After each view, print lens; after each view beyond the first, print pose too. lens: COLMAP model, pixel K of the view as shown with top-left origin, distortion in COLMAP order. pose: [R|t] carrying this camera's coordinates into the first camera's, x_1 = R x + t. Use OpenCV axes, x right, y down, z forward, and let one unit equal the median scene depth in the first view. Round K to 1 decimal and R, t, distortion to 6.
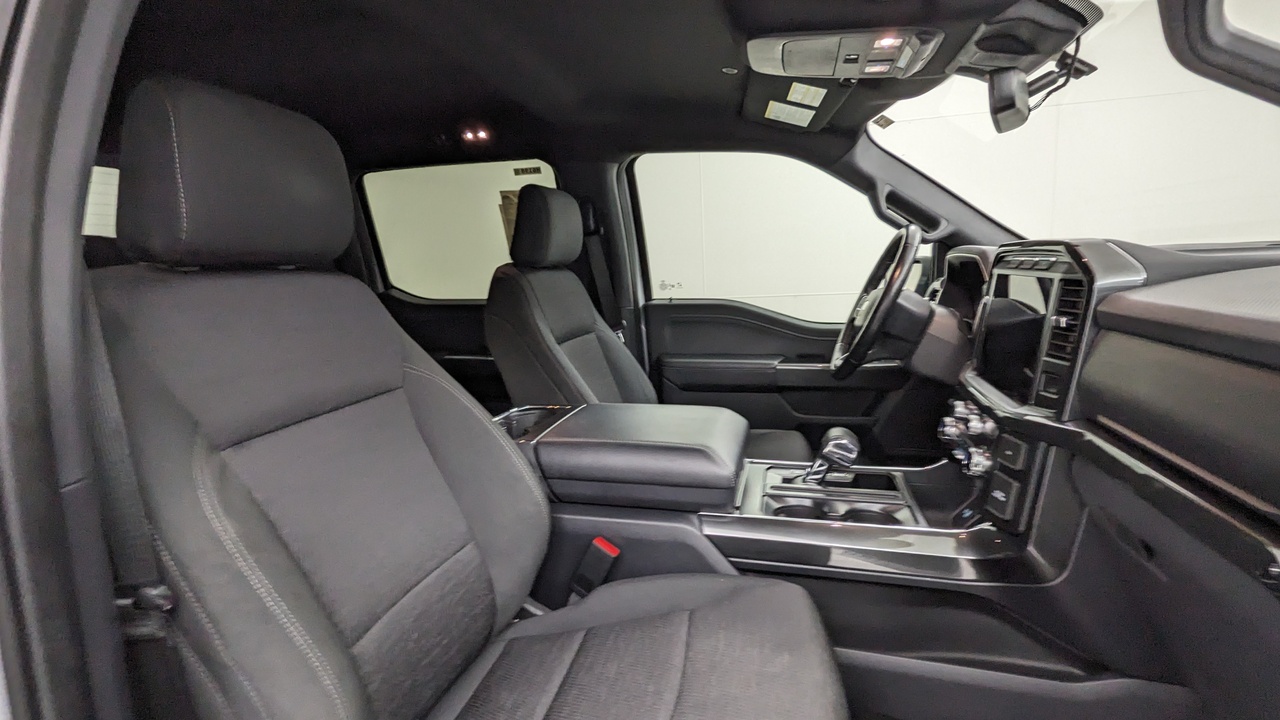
lens RADIAL K [[617.2, 0, 640.0], [0, 617.2, 360.0], [0, 0, 1]] dist [-0.000638, -0.000589]
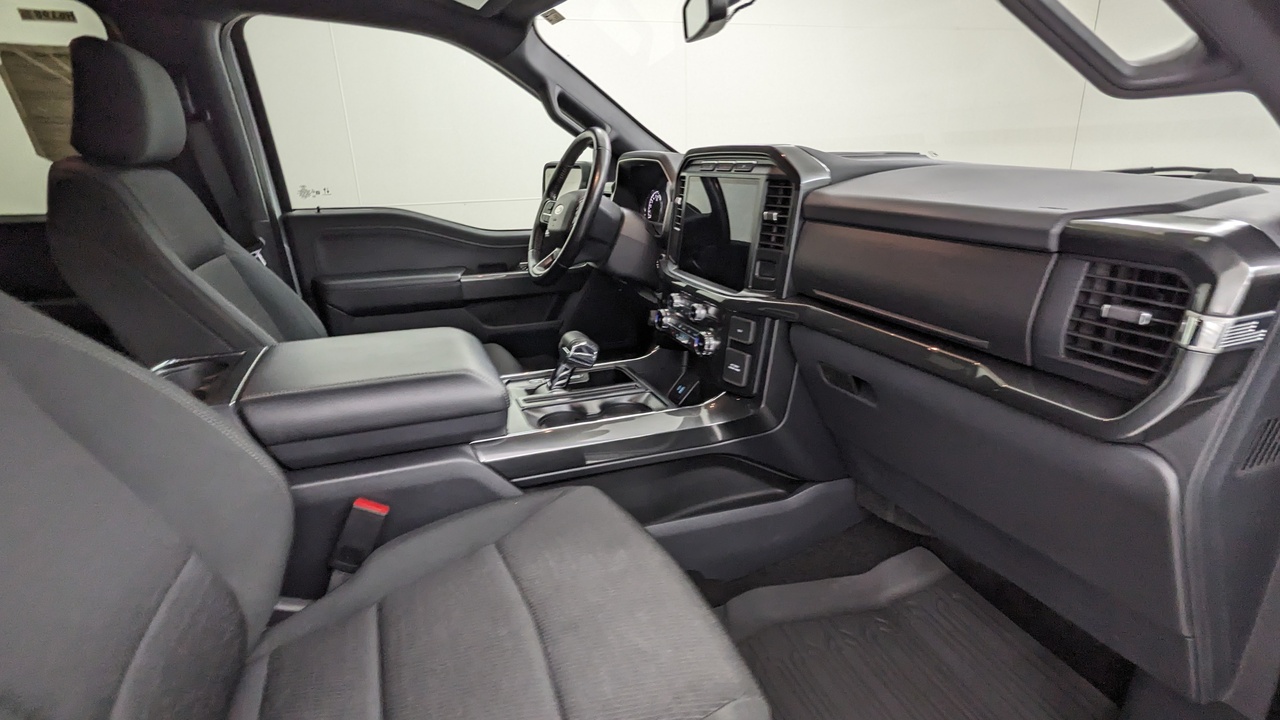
lens RADIAL K [[617.2, 0, 640.0], [0, 617.2, 360.0], [0, 0, 1]] dist [-0.000638, -0.000589]
pose [[0.811503, -0.157734, 0.562657, -0.185670], [0.077499, 0.983425, 0.163917, -0.002615], [-0.579186, -0.089414, 0.810277, 0.117557]]
